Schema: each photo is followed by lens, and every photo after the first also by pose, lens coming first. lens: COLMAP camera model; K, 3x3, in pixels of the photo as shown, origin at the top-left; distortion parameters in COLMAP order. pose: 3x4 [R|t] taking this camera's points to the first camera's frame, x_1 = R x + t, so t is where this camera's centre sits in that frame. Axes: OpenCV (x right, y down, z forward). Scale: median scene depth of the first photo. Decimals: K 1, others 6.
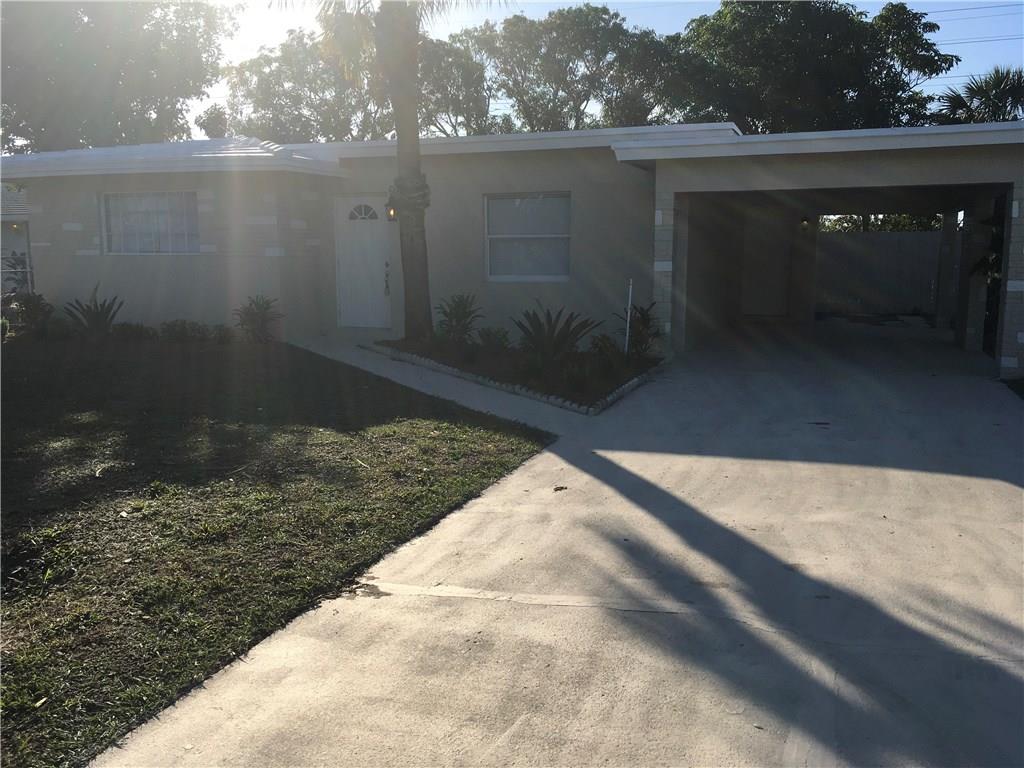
lens RADIAL K [[865.6, 0, 521.8], [0, 865.6, 382.1], [0, 0, 1]] dist [0.065376, -0.087103]
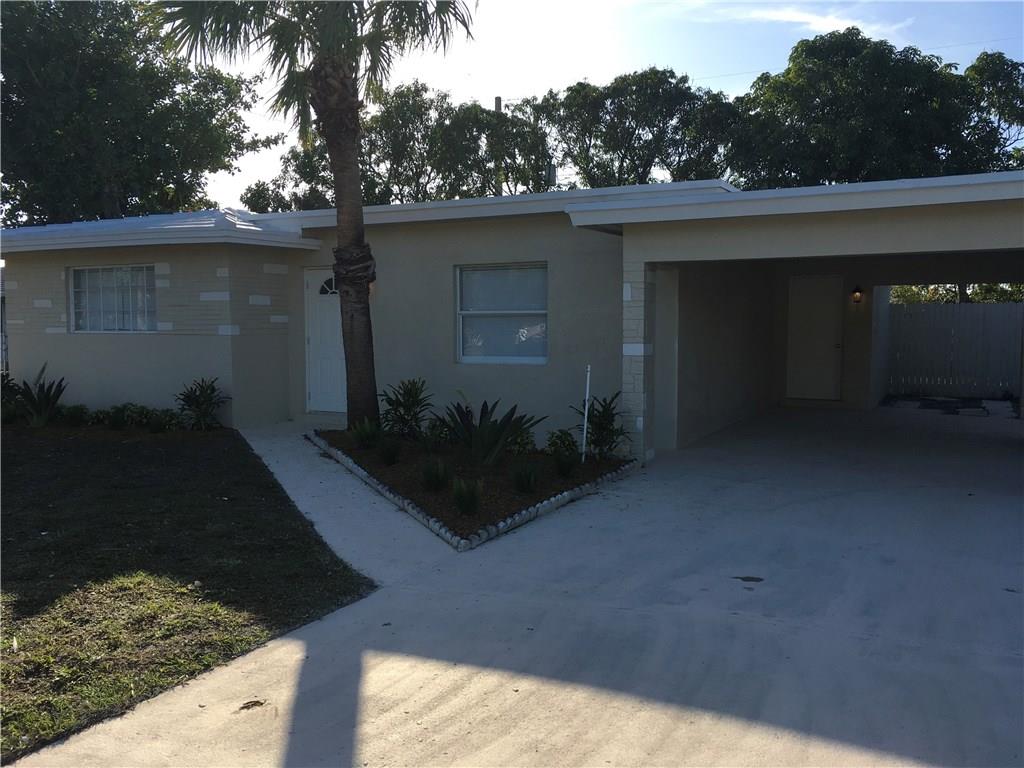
lens RADIAL K [[865.6, 0, 521.8], [0, 865.6, 382.1], [0, 0, 1]] dist [0.065376, -0.087103]
pose [[0.991785, 0.007646, -0.127688, 0.096738], [-0.017401, 0.996997, -0.075459, -0.022294], [0.126728, 0.077061, 0.988940, 0.098818]]
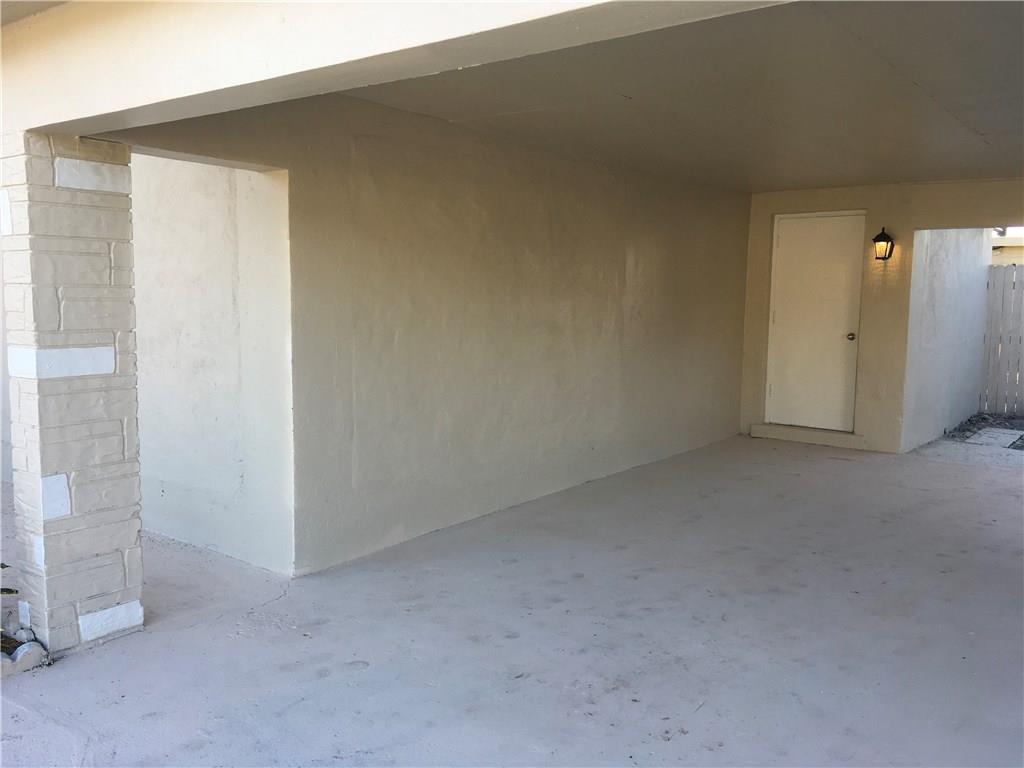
lens RADIAL K [[865.6, 0, 521.8], [0, 865.6, 382.1], [0, 0, 1]] dist [0.065376, -0.087103]
pose [[0.952615, 0.042697, -0.301168, 0.256720], [-0.054240, 0.998075, -0.030067, -0.074038], [0.299305, 0.044978, 0.953097, 0.440248]]
